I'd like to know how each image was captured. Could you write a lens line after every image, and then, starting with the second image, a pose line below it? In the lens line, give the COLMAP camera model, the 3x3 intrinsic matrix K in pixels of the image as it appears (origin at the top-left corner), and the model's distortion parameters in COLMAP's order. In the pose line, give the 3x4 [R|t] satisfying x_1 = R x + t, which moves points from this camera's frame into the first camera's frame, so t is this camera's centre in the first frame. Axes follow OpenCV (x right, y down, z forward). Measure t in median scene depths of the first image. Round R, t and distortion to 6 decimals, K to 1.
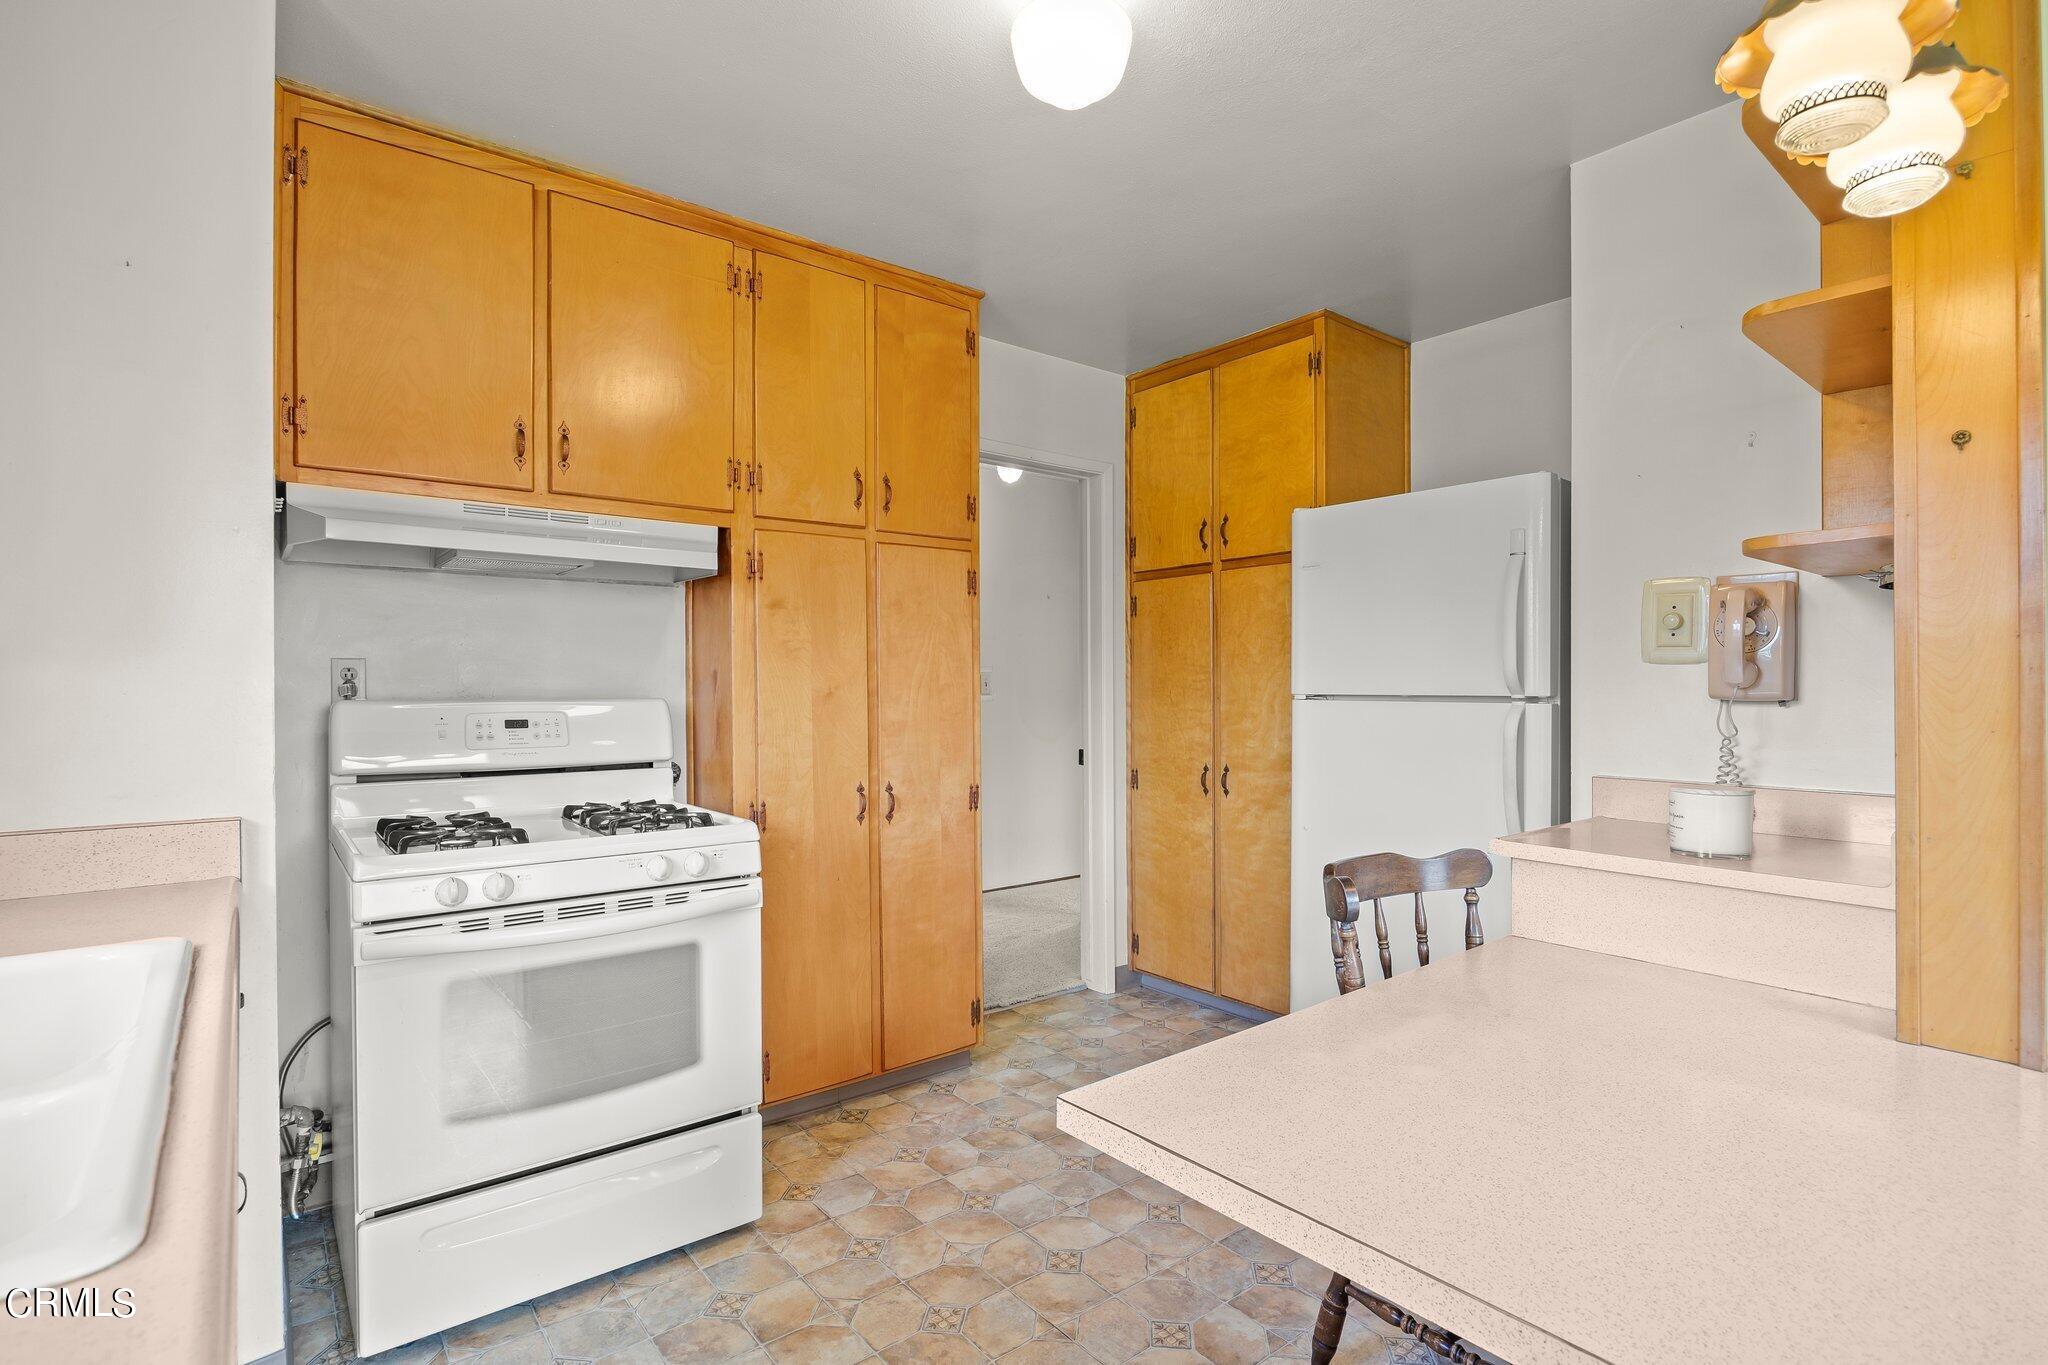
lens RADIAL K [[990.8, 0, 1025.5], [0, 990.8, 684.1], [0, 0, 1]] dist [-0.005139, -0.001063]
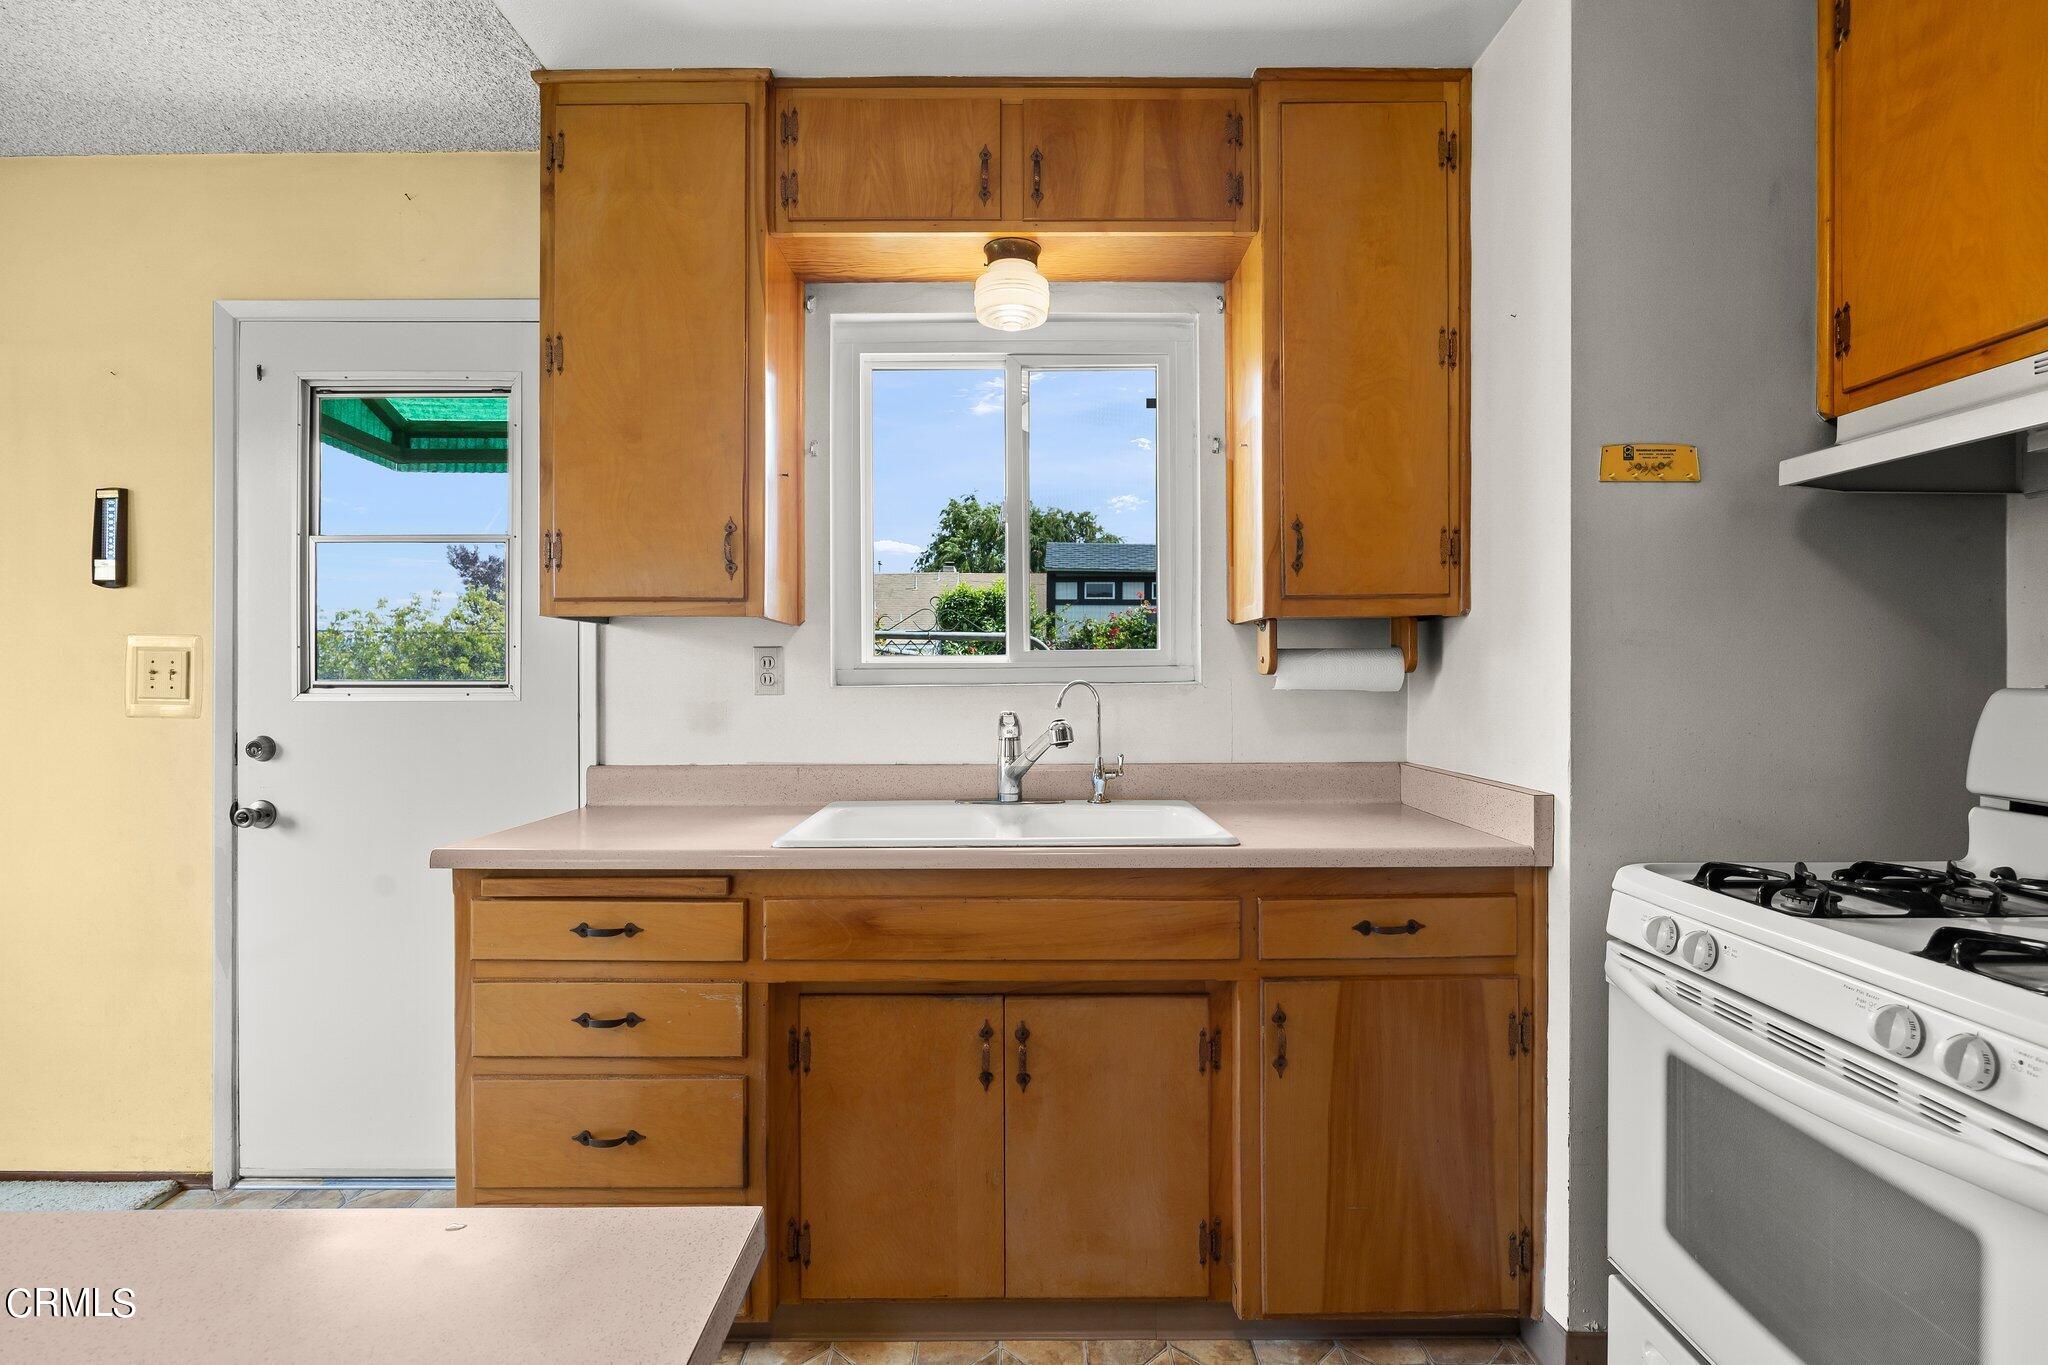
lens RADIAL K [[990.8, 0, 1023.7], [0, 990.8, 677.9], [0, 0, 1]] dist [-0.005139, -0.001063]
pose [[-0.628994, 0.001900, -0.777408, 0.288543], [-0.001625, 0.999992, 0.003758, 0.006616], [0.777409, 0.003627, -0.628986, 0.955201]]
